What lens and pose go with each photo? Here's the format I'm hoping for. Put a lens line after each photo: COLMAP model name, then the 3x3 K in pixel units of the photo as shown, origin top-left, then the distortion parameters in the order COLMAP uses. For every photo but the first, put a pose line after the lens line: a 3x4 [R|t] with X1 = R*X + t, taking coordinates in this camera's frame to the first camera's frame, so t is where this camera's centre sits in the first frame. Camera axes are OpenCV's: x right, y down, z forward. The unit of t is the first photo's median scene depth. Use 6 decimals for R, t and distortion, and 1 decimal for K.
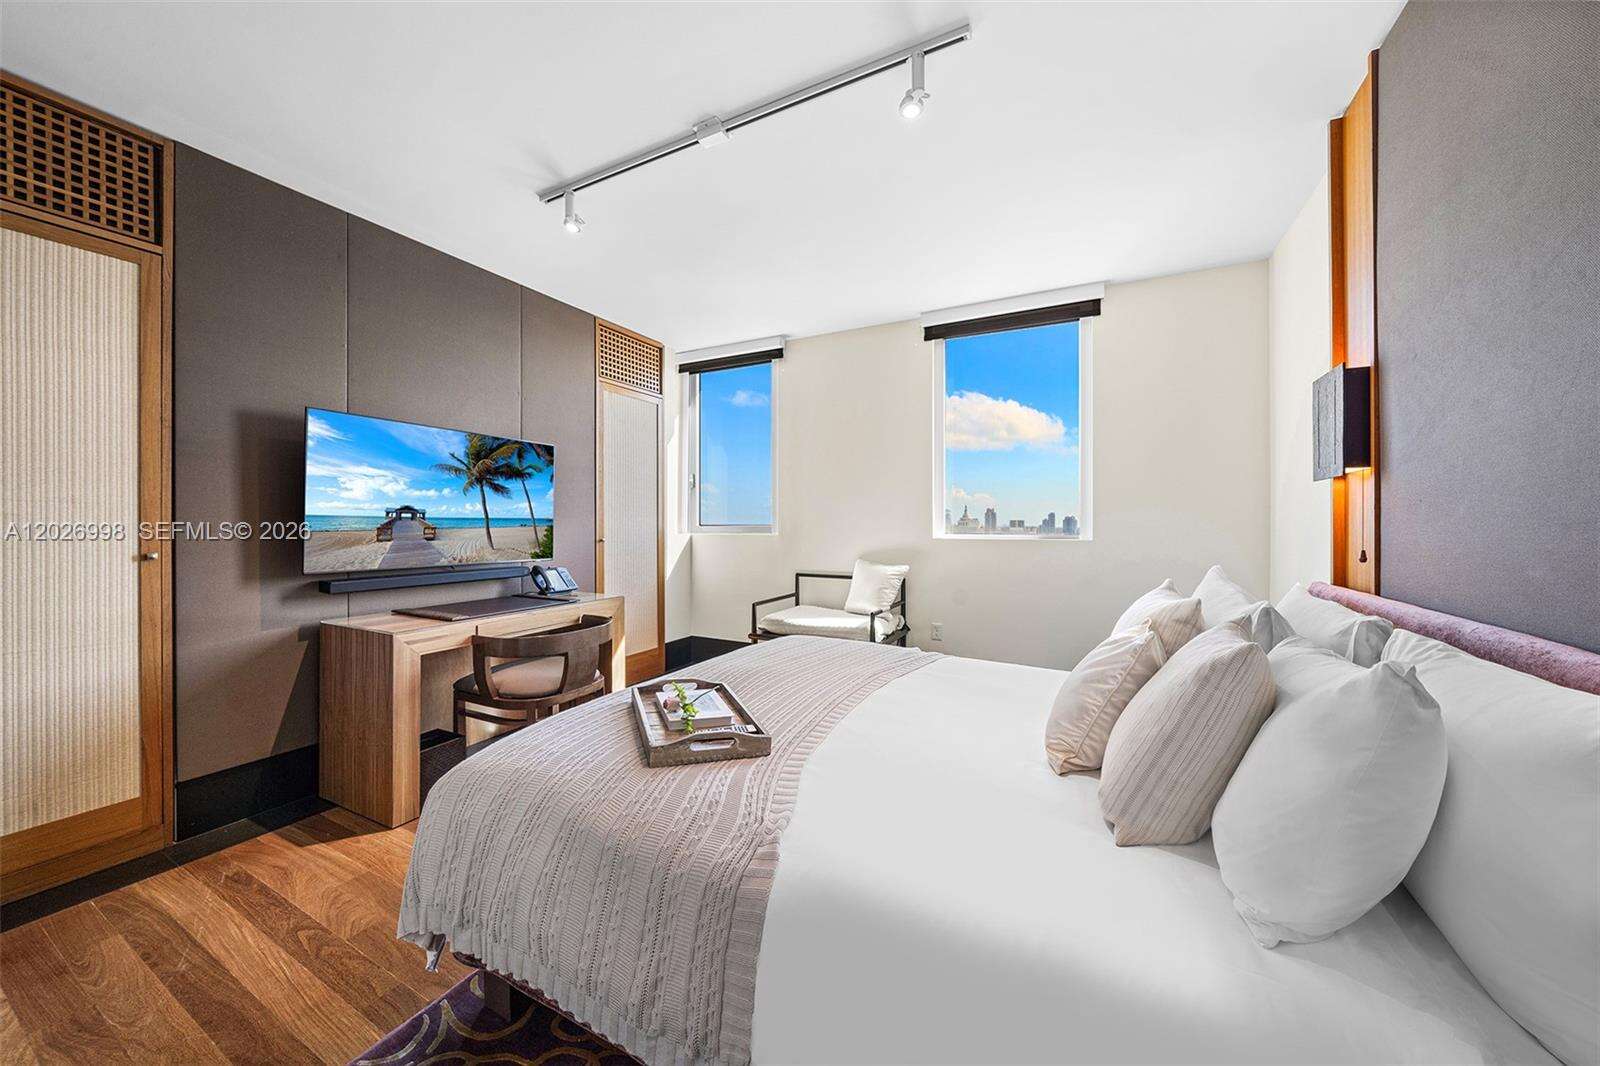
lens RADIAL K [[557.5, 0, 805.4], [0, 557.5, 529.6], [0, 0, 1]] dist [-0.005718, 0.000672]
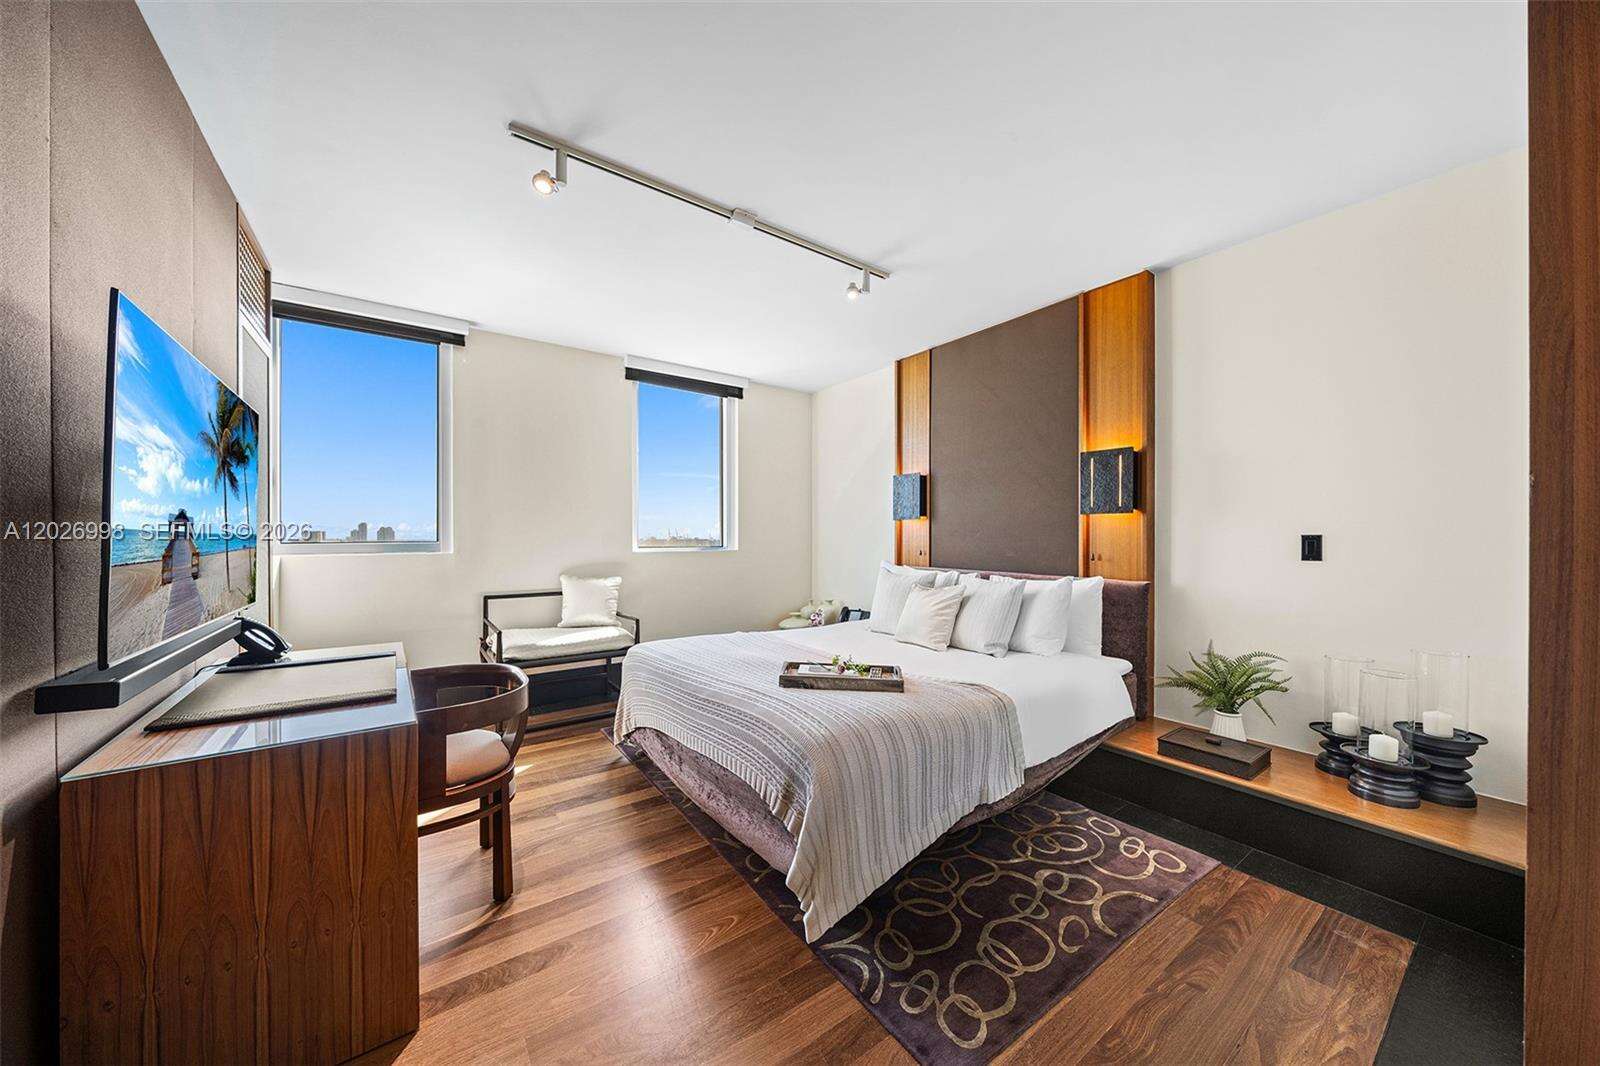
lens RADIAL K [[557.5, 0, 770.5], [0, 557.5, 536.0], [0, 0, 1]] dist [-0.005718, 0.000672]
pose [[0.472550, 0.003374, 0.881297, -0.648217], [0.004816, 0.999968, -0.006411, -0.009443], [-0.881291, 0.007274, 0.472519, 0.204050]]
